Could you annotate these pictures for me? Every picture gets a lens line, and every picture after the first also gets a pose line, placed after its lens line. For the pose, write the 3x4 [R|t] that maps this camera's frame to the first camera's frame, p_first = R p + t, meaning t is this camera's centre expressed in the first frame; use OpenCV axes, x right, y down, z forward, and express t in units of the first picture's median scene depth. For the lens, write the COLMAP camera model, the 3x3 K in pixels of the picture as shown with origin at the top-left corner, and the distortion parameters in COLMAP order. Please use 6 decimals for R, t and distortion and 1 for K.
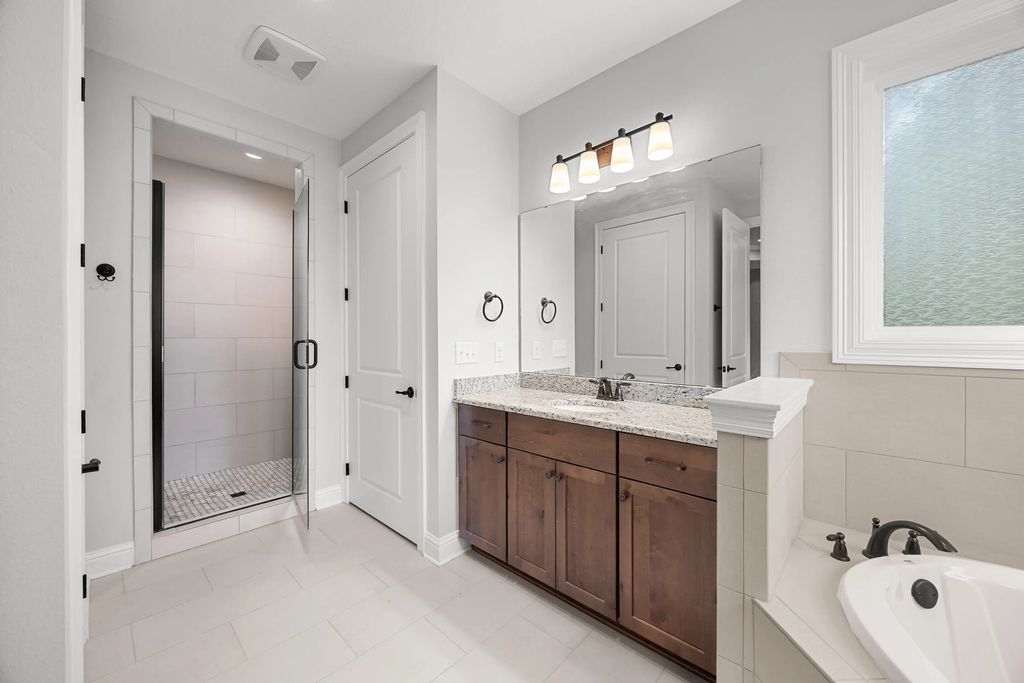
lens RADIAL K [[392.6, 0, 510.1], [0, 392.6, 338.4], [0, 0, 1]] dist [-0.002687, 0.000401]
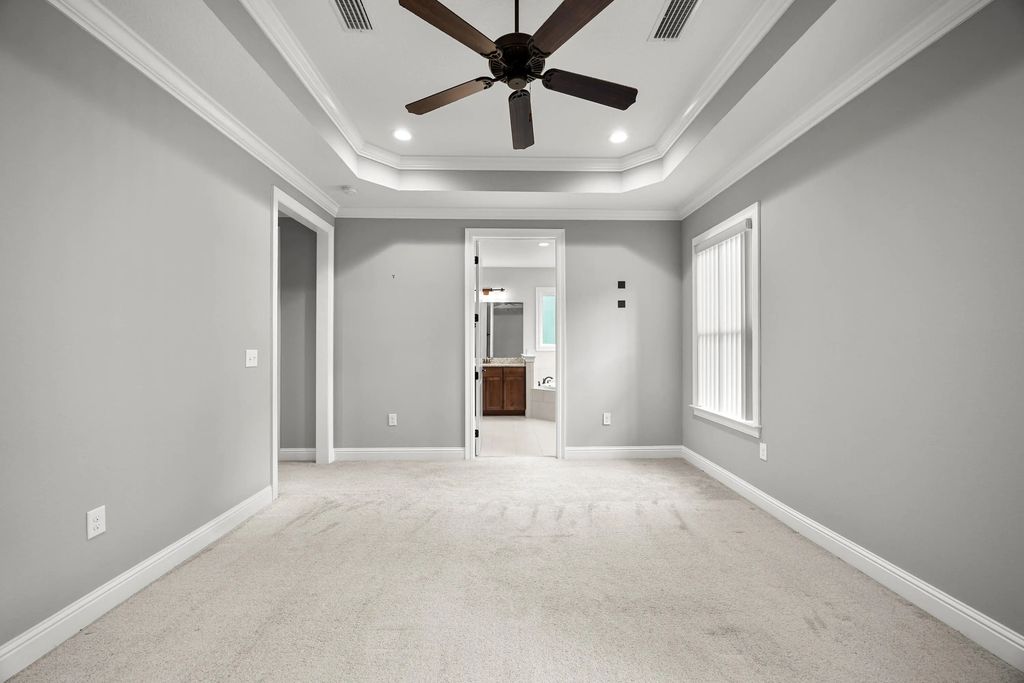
lens RADIAL K [[392.6, 0, 513.0], [0, 392.6, 343.7], [0, 0, 1]] dist [-0.002687, 0.000401]
pose [[0.714516, 0.001385, 0.699617, -2.445109], [0.001874, 0.999991, -0.003894, -0.006243], [-0.699616, 0.004093, 0.714507, -2.000487]]
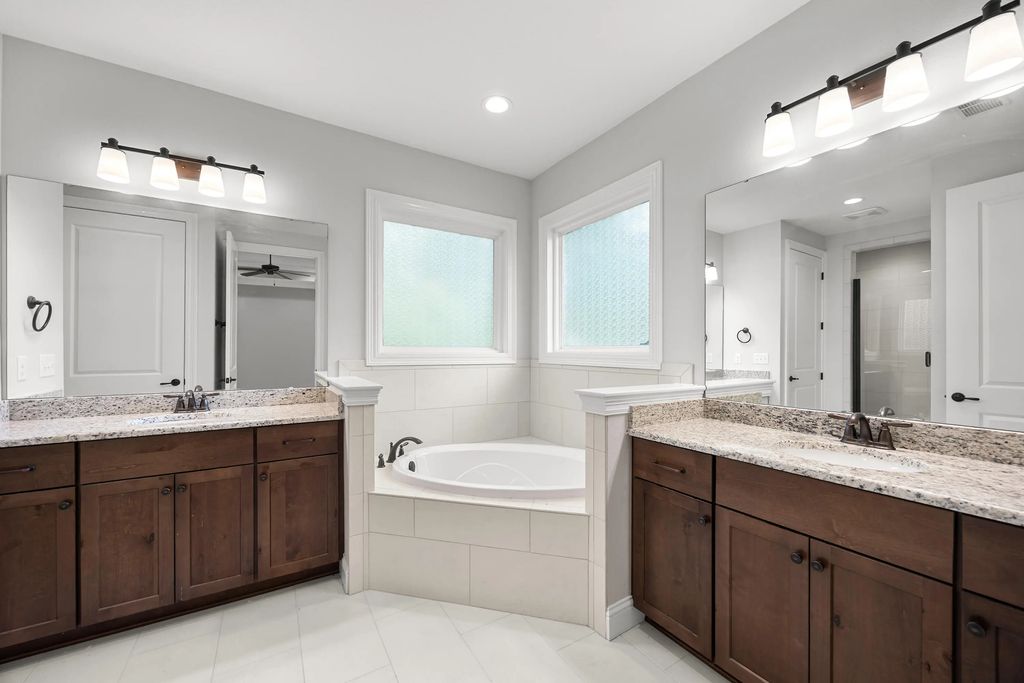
lens RADIAL K [[392.6, 0, 514.4], [0, 392.6, 351.4], [0, 0, 1]] dist [-0.002687, 0.000401]
pose [[0.258585, 0.003162, 0.965983, -0.626398], [-0.000878, 0.999995, -0.003038, 0.001354], [-0.965988, -0.000062, 0.258586, -0.091786]]
